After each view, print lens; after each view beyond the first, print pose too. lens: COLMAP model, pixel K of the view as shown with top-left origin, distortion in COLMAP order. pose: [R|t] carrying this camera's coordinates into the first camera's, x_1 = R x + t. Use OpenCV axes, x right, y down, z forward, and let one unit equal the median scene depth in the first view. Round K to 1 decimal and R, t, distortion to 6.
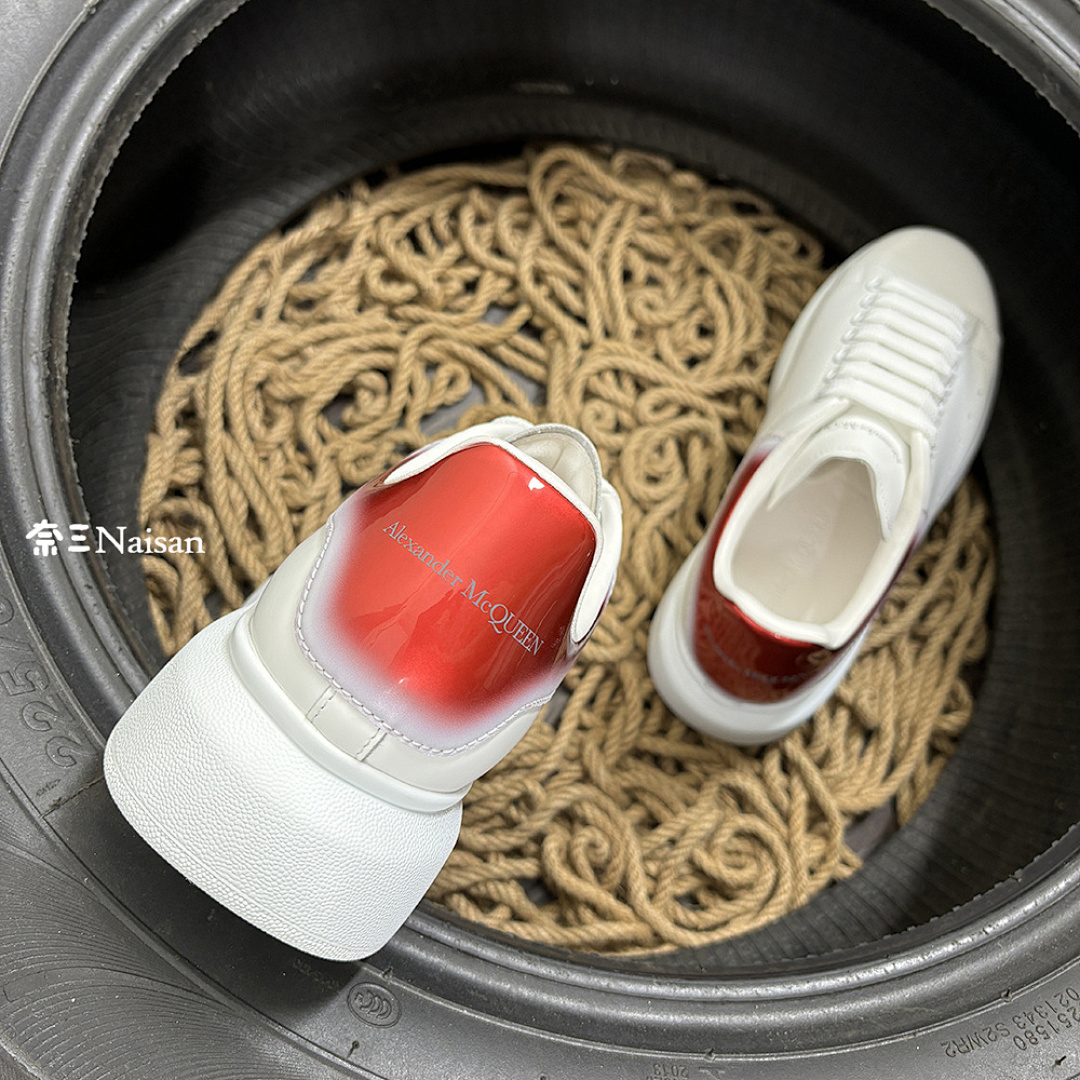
lens RADIAL K [[1096.7, 0, 559.1], [0, 1096.7, 566.8], [0, 0, 1]] dist [0.090737, -0.363229]
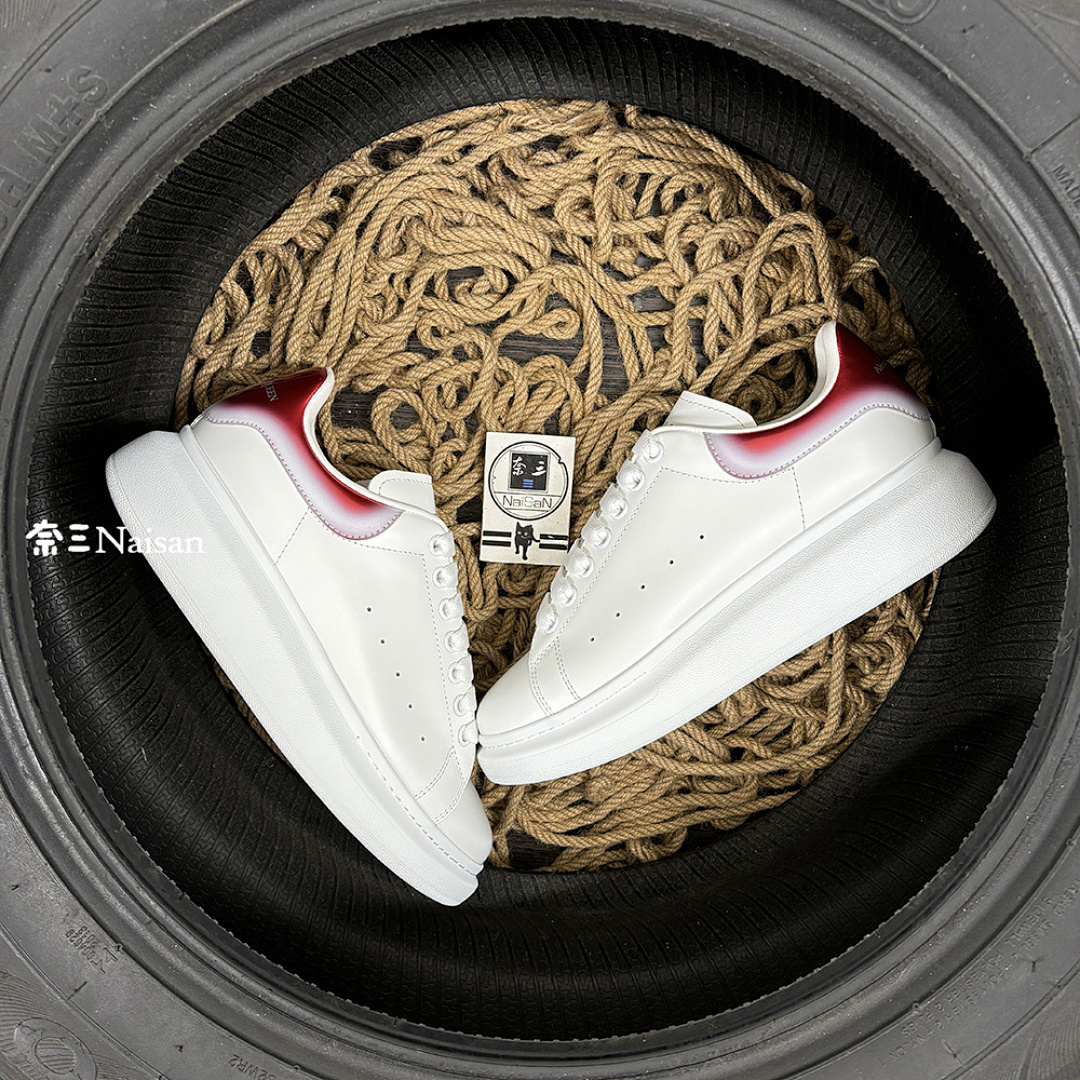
lens RADIAL K [[1126.7, 0, 540.0], [0, 1126.7, 540.0], [0, 0, 1]] dist [0.103672, -0.309816]
pose [[0.673753, 0.736411, -0.061288, 0.111146], [-0.628830, 0.614929, 0.475852, -0.560246], [0.388110, -0.282066, 0.877388, -0.013190]]
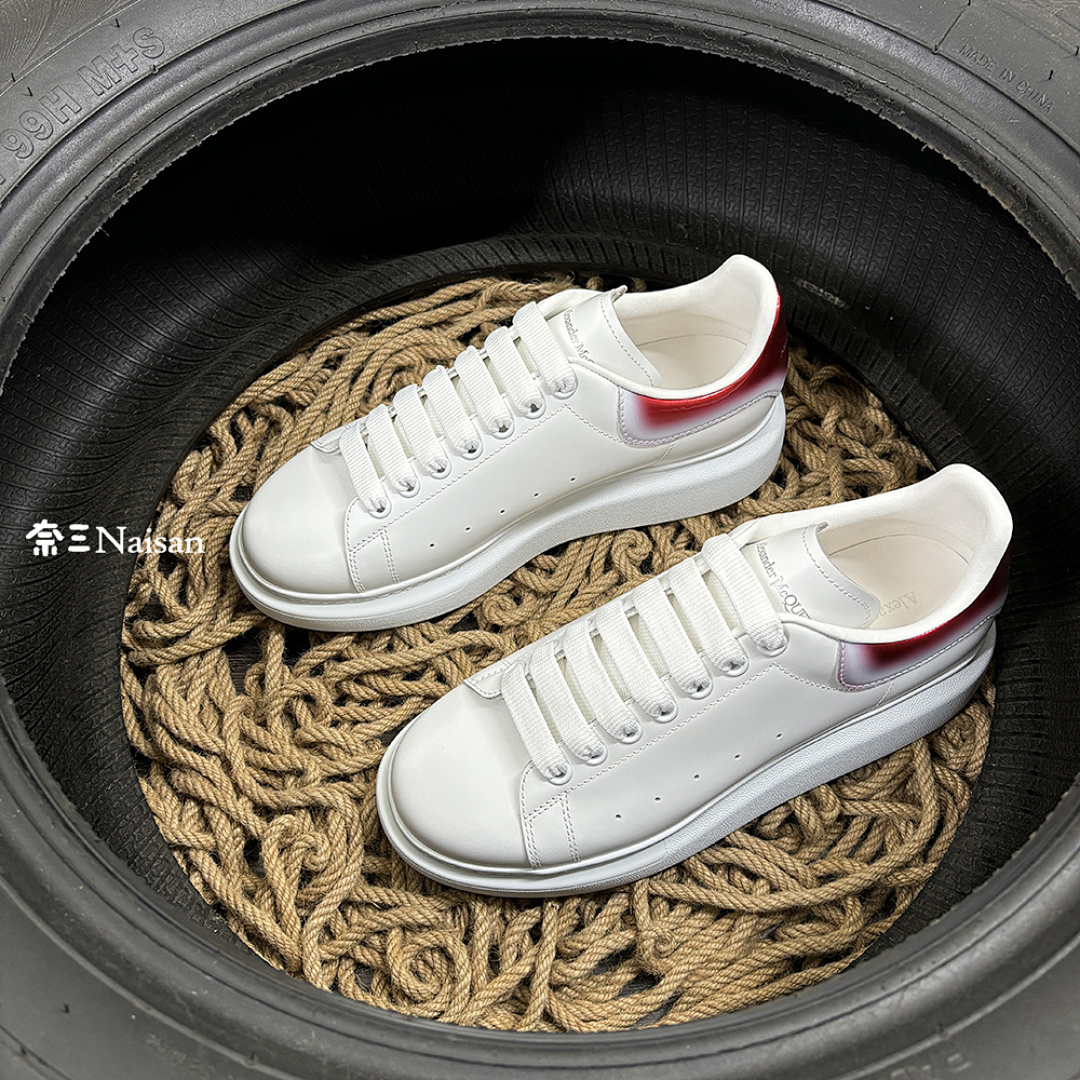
lens RADIAL K [[1122.9, 0, 540.0], [0, 1122.9, 540.0], [0, 0, 1]] dist [0.094870, -0.325950]
pose [[0.740708, 0.486272, -0.463563, 0.457452], [-0.583850, 0.807286, -0.086077, -0.003203], [0.332371, 0.334409, 0.881873, 0.065007]]
